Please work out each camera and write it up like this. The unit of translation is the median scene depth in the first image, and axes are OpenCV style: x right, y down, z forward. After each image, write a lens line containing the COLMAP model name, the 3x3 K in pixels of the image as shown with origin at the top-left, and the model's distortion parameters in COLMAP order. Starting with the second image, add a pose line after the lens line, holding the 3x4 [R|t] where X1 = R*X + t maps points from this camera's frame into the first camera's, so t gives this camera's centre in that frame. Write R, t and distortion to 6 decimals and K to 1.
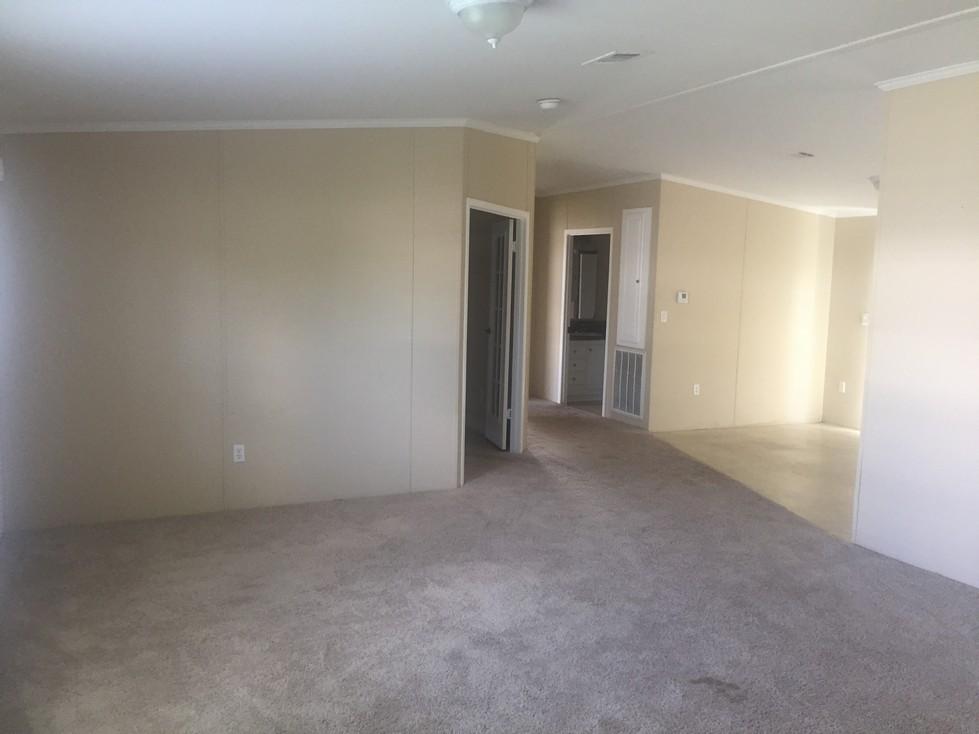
lens RADIAL K [[839.5, 0, 488.4], [0, 839.5, 373.8], [0, 0, 1]] dist [0.095380, -0.151483]
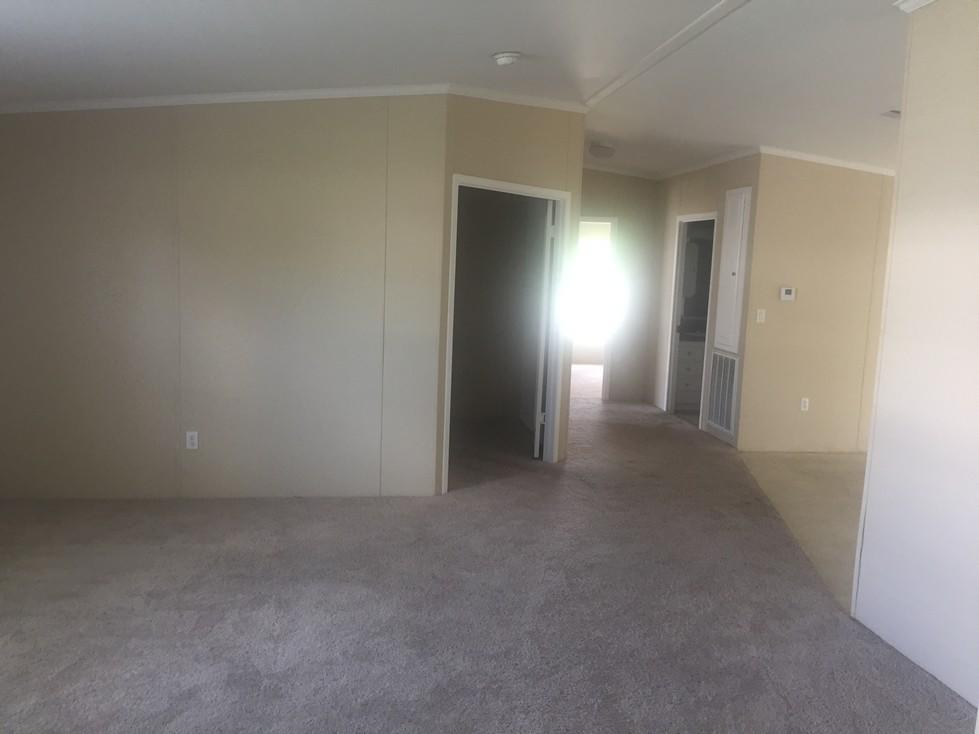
lens RADIAL K [[839.5, 0, 488.4], [0, 839.5, 373.8], [0, 0, 1]] dist [0.095380, -0.151483]
pose [[0.956215, 0.048329, -0.288647, 0.225518], [-0.047530, 0.998822, 0.009779, -0.005754], [0.288780, 0.004369, 0.957386, 0.124053]]
